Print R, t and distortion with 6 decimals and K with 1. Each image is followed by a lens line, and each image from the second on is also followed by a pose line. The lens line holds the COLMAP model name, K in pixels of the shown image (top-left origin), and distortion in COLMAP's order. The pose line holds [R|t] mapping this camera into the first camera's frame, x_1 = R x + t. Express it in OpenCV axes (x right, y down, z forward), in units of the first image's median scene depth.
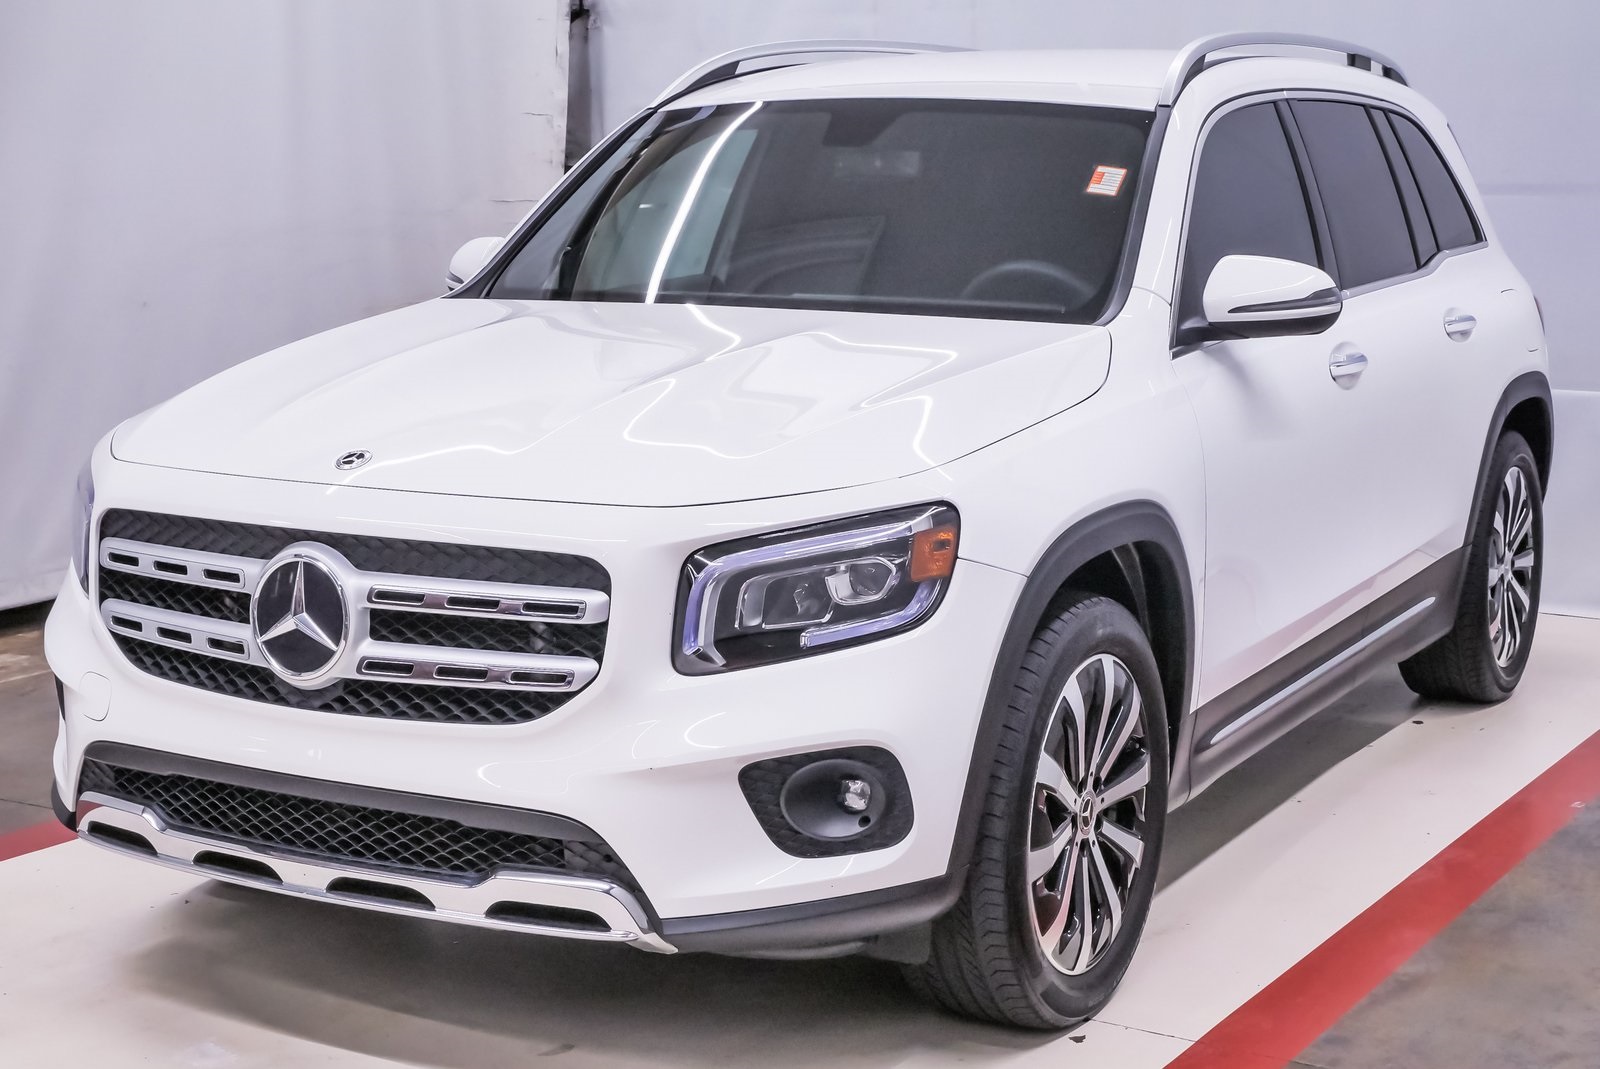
lens RADIAL K [[2364.3, 0, 800.1], [0, 2364.3, 531.4], [0, 0, 1]] dist [-0.030813, 0.000000]
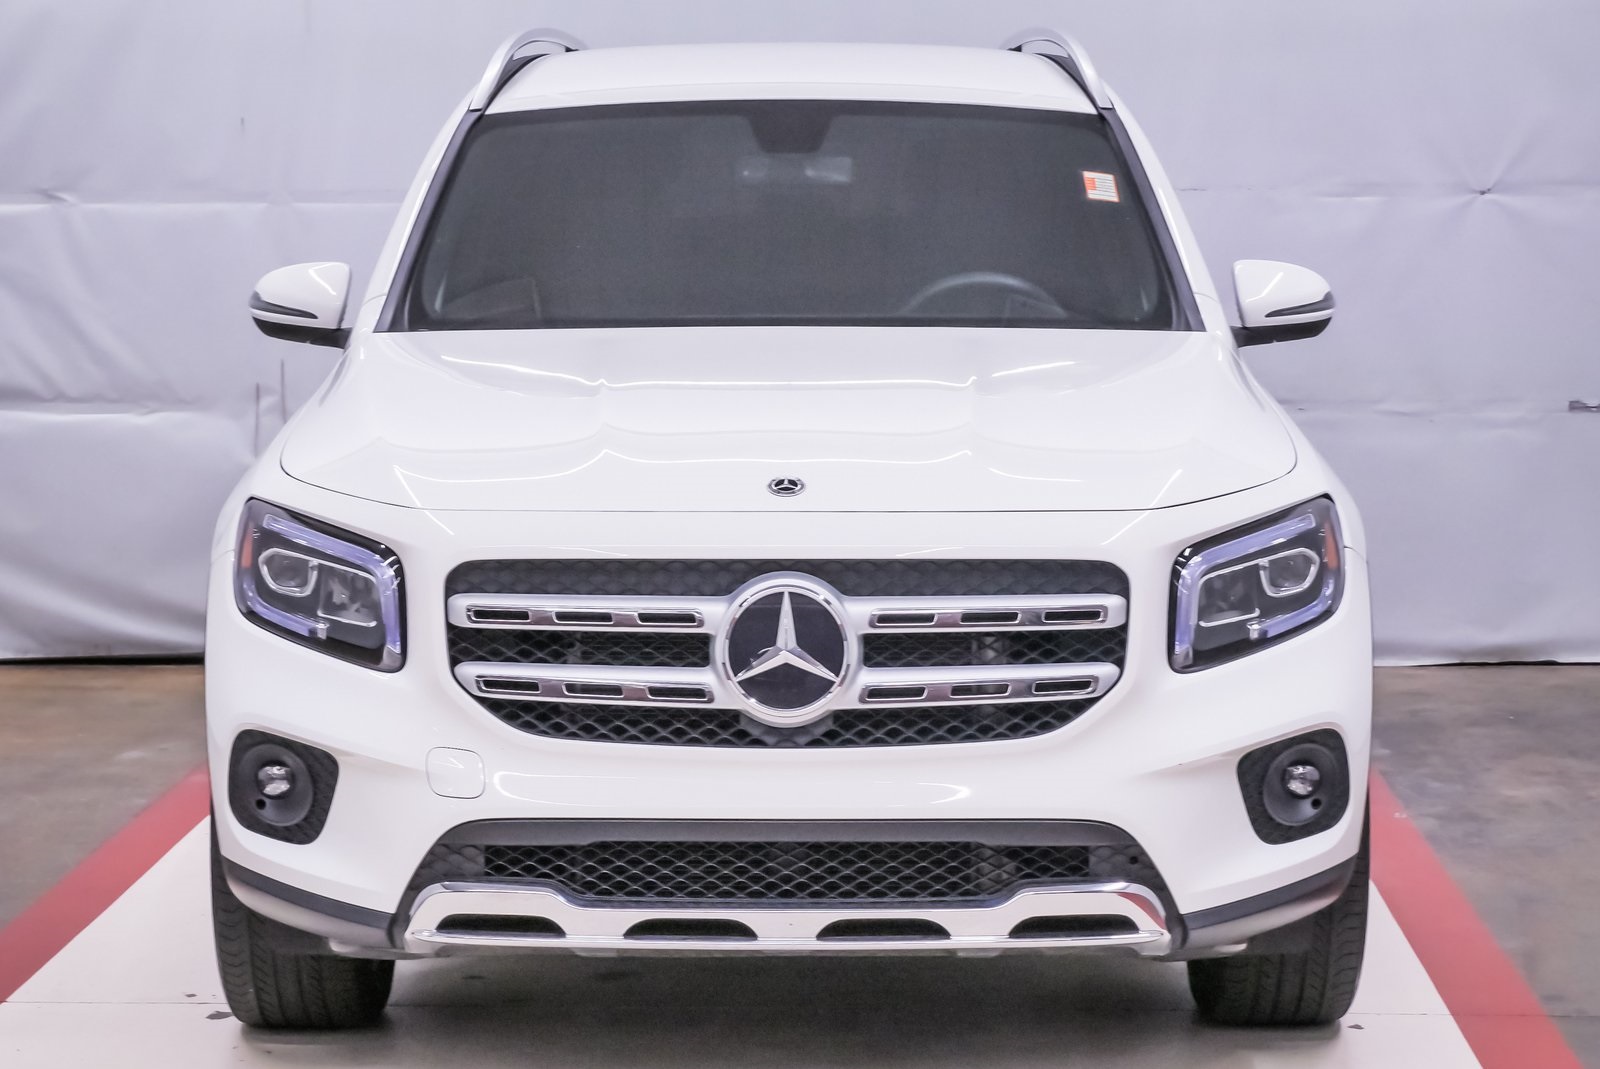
lens RADIAL K [[3307.7, 0, 799.1], [0, 3307.7, 532.1], [0, 0, 1]] dist [-0.028253, 0.000000]
pose [[0.898070, -0.058732, 0.435913, -0.794811], [0.077635, 0.996652, -0.025662, 0.023416], [-0.432947, 0.056888, 0.899623, -0.209410]]
